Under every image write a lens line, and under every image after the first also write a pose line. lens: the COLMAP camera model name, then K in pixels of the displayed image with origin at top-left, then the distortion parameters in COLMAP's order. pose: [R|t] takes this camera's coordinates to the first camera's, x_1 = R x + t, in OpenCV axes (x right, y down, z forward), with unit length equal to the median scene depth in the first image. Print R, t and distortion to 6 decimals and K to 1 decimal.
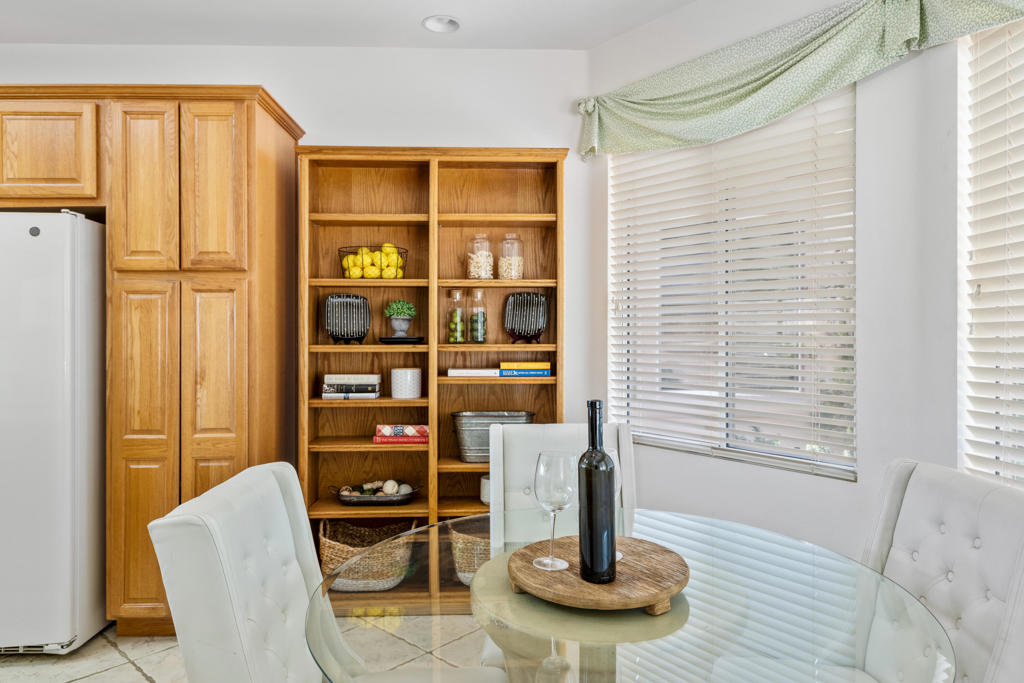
lens RADIAL K [[679.3, 0, 510.2], [0, 679.3, 330.6], [0, 0, 1]] dist [0.001338, 0.002437]
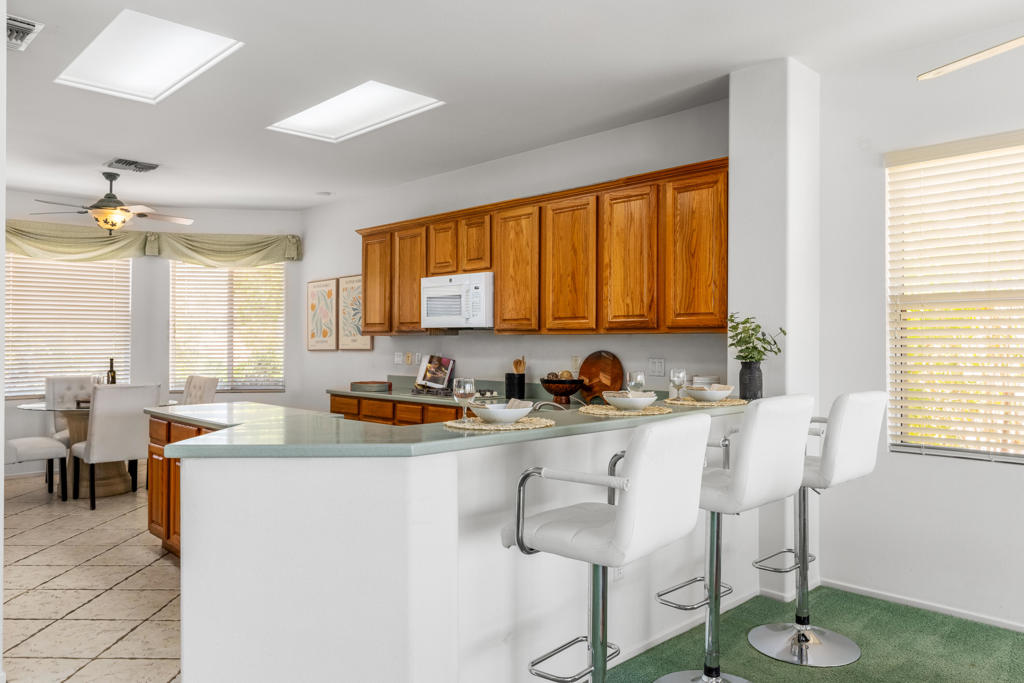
lens RADIAL K [[728.6, 0, 509.9], [0, 728.6, 335.5], [0, 0, 1]] dist [-0.004946, 0.003409]
pose [[-0.671235, 0.008636, 0.741195, -2.228890], [0.002509, 0.999953, -0.009379, 0.001761], [-0.741241, -0.004435, -0.671225, 0.986002]]
